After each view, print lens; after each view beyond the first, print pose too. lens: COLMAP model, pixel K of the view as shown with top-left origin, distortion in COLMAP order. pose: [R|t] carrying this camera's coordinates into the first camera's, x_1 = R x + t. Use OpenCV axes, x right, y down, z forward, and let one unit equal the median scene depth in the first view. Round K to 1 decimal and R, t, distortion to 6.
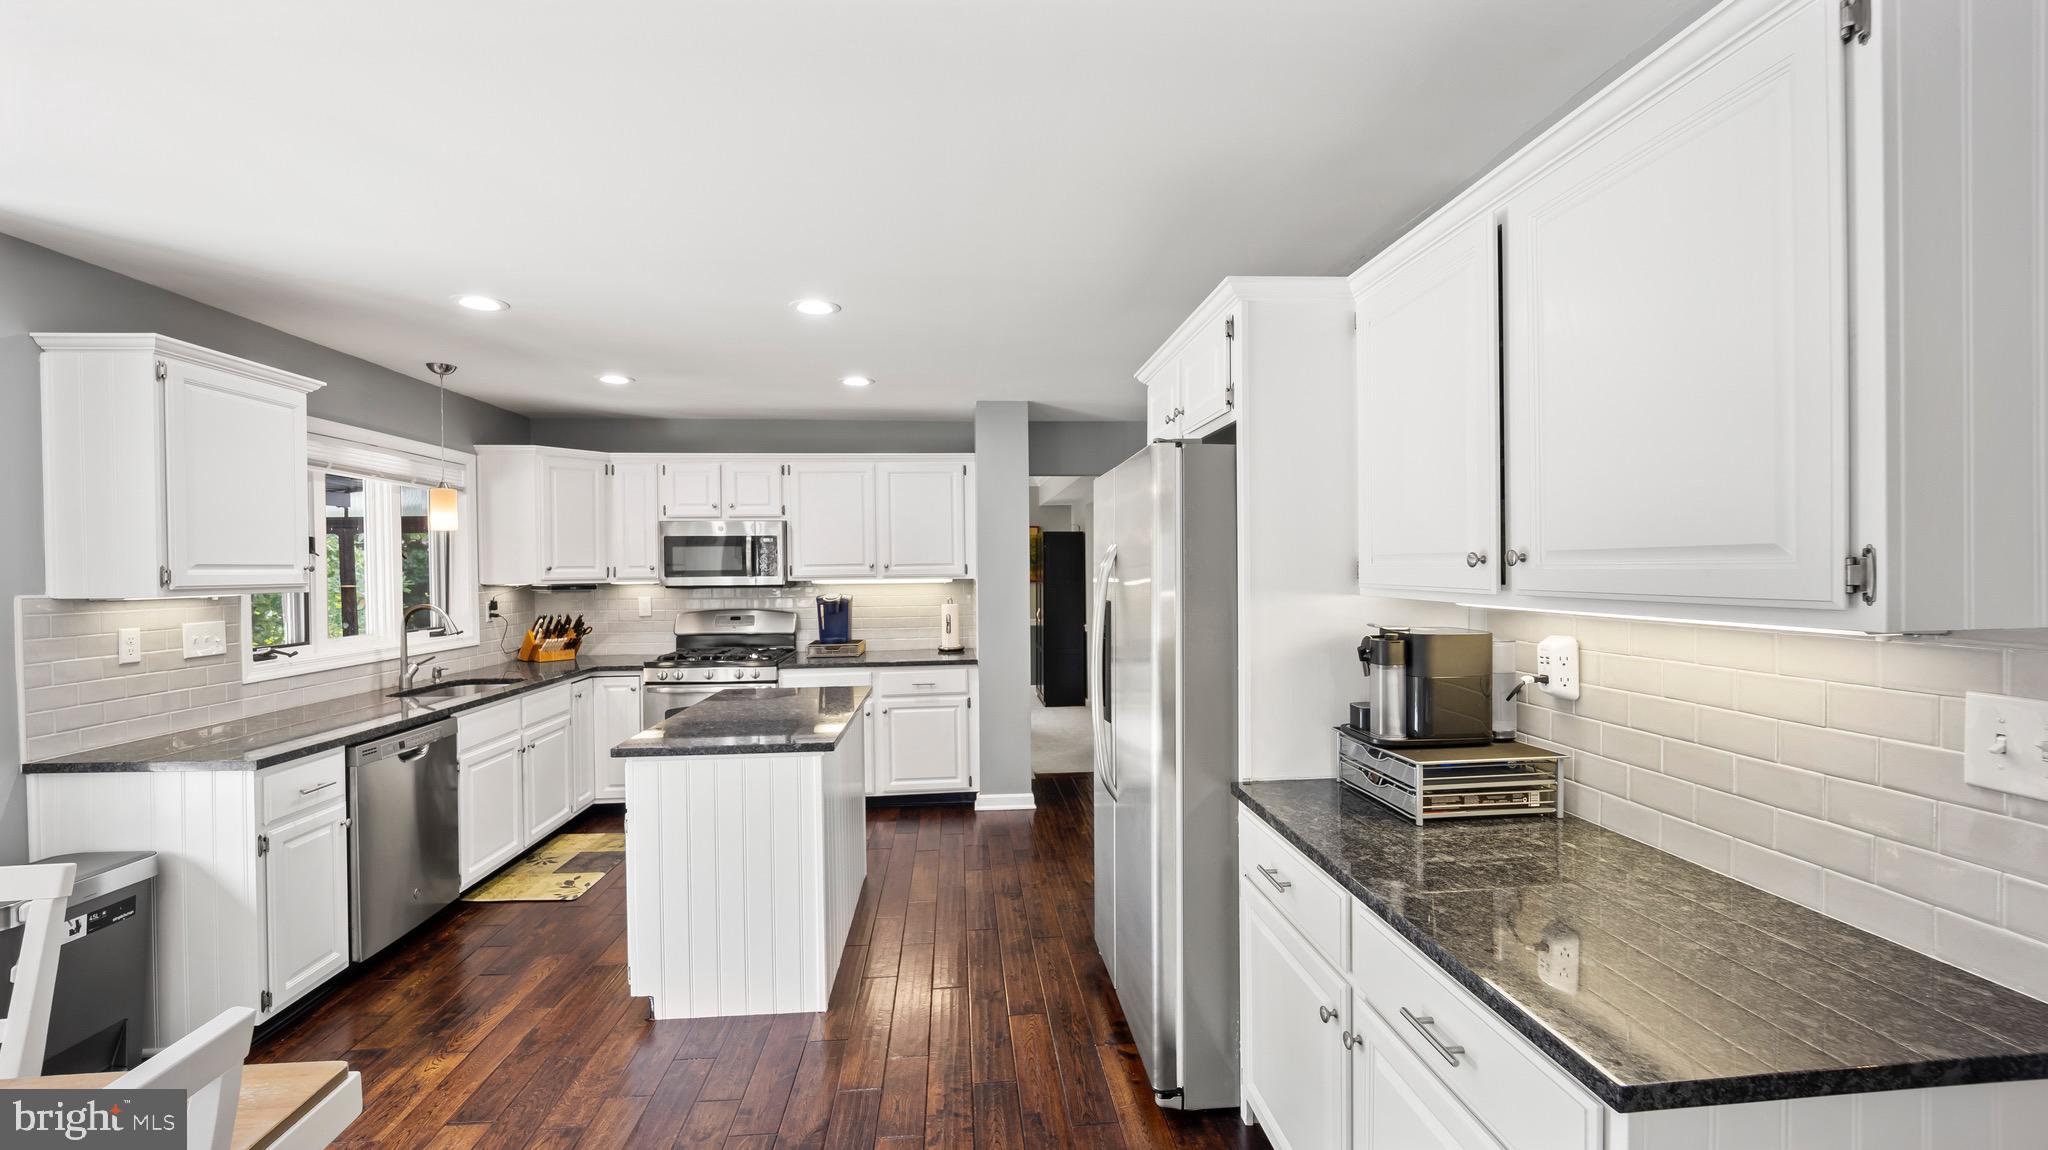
lens RADIAL K [[824.1, 0, 1021.9], [0, 824.1, 569.0], [0, 0, 1]] dist [-0.000654, -0.000067]
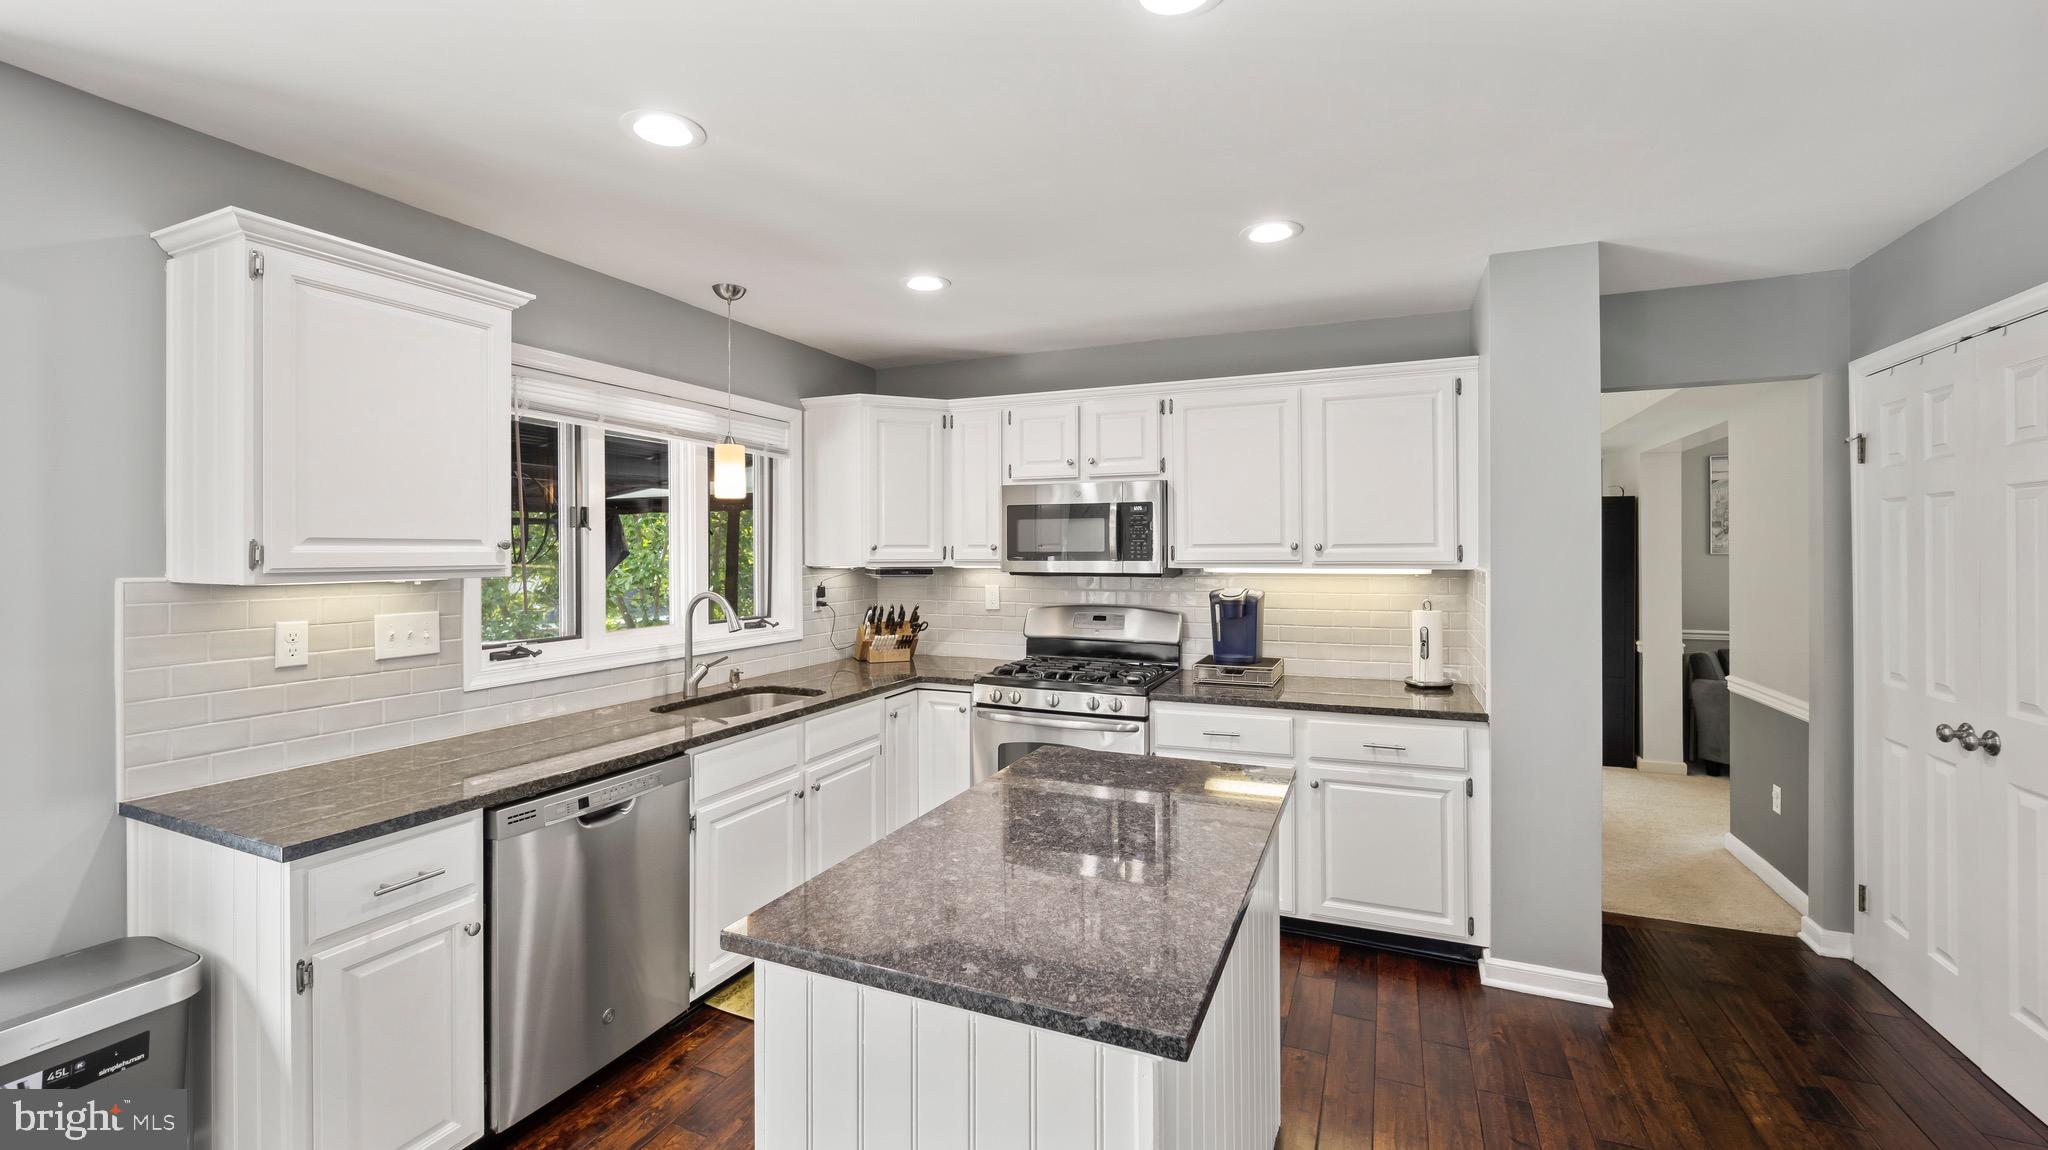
lens RADIAL K [[828.4, 0, 1020.6], [0, 828.4, 548.9], [0, 0, 1]] dist [-0.010746, -0.000011]
pose [[0.878399, 0.007007, -0.477876, -0.066637], [-0.008027, 0.999968, -0.000093, -0.000445], [0.477860, 0.003918, 0.878427, 0.356335]]
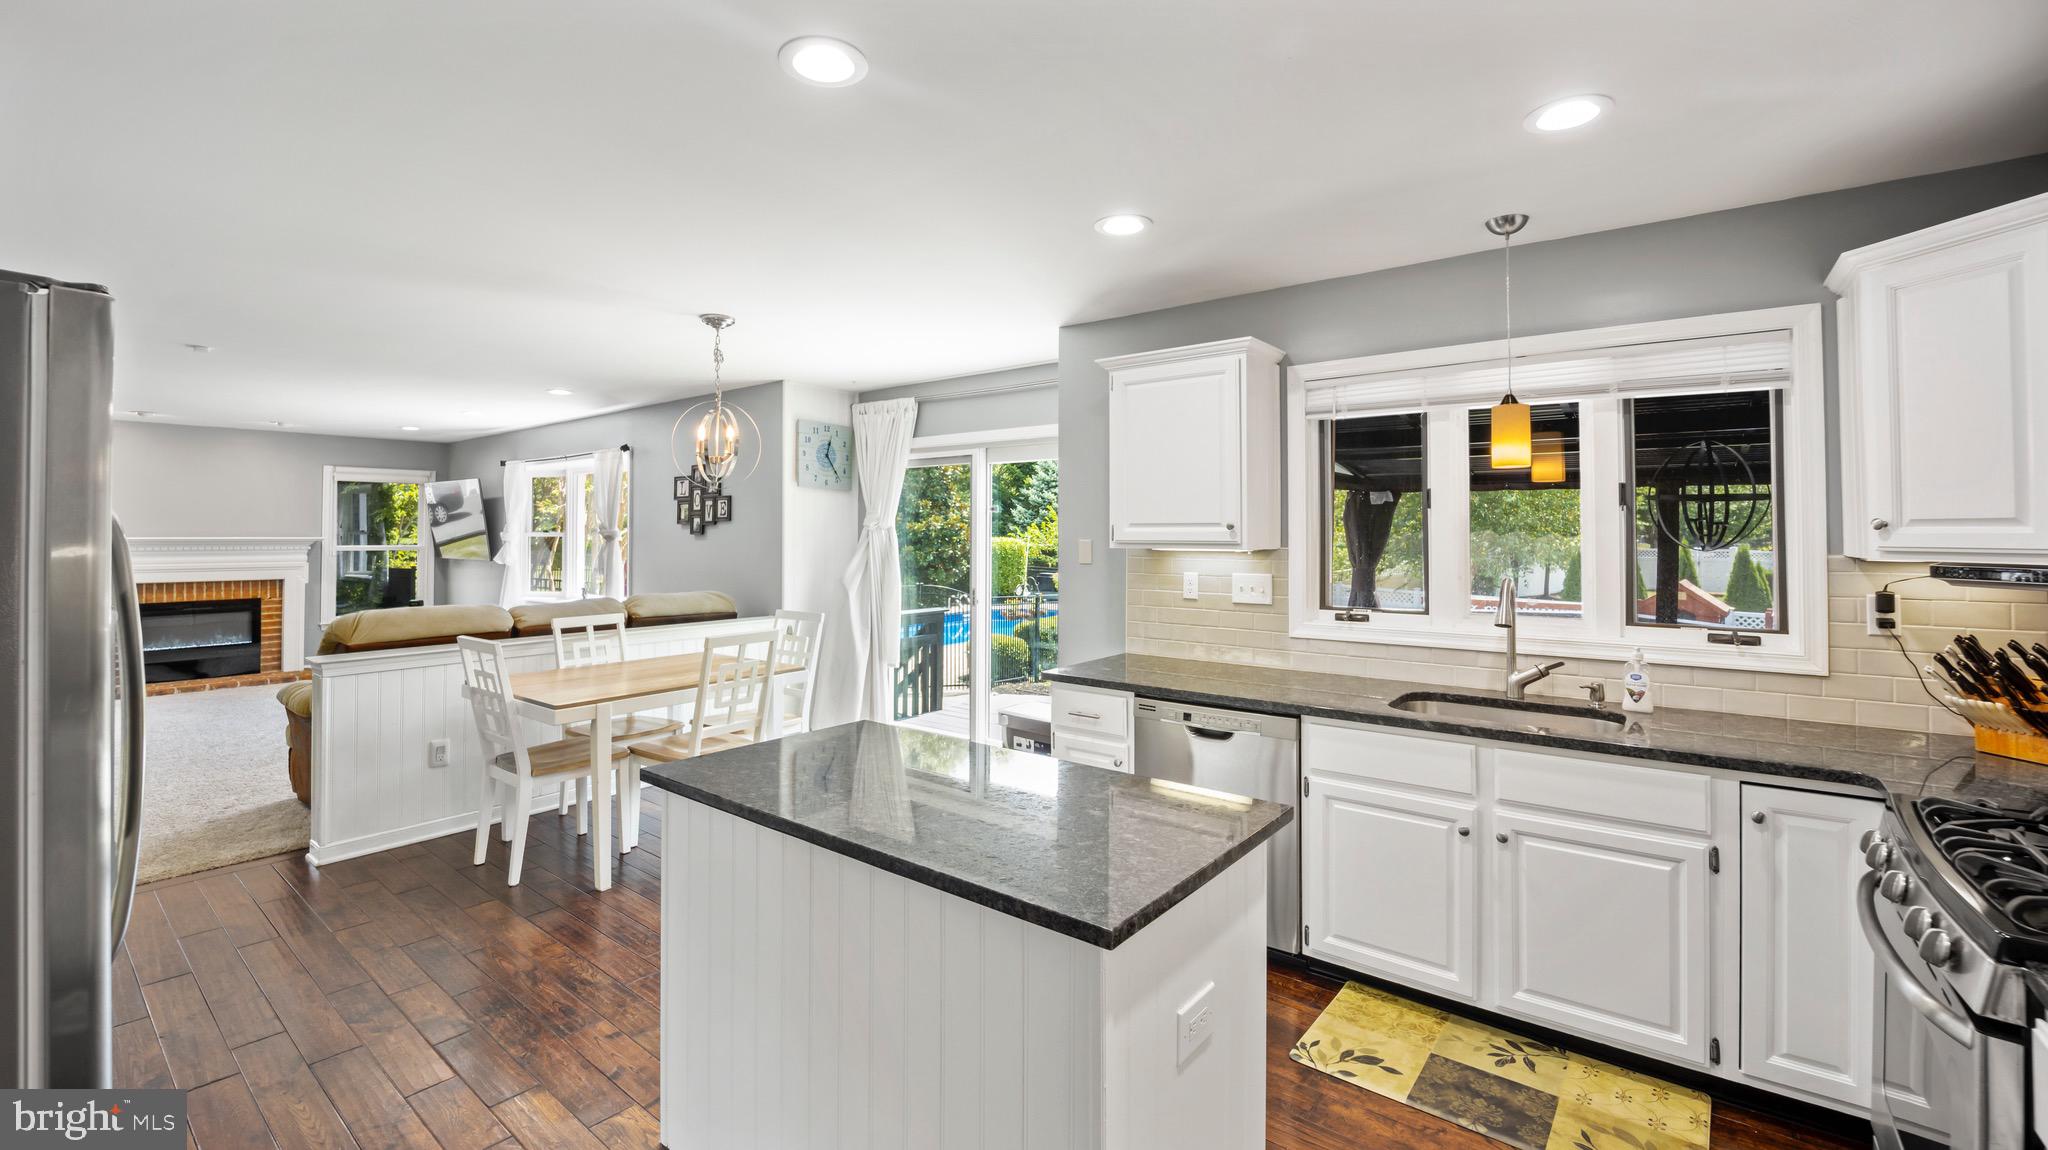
lens RADIAL K [[846.9, 0, 1018.8], [0, 846.9, 535.5], [0, 0, 1]] dist [-0.026904, 0.000123]
pose [[-0.688756, 0.008992, -0.724938, 0.038757], [0.002583, 0.999947, 0.009948, 0.000008], [0.724989, 0.004979, -0.688743, 0.941889]]
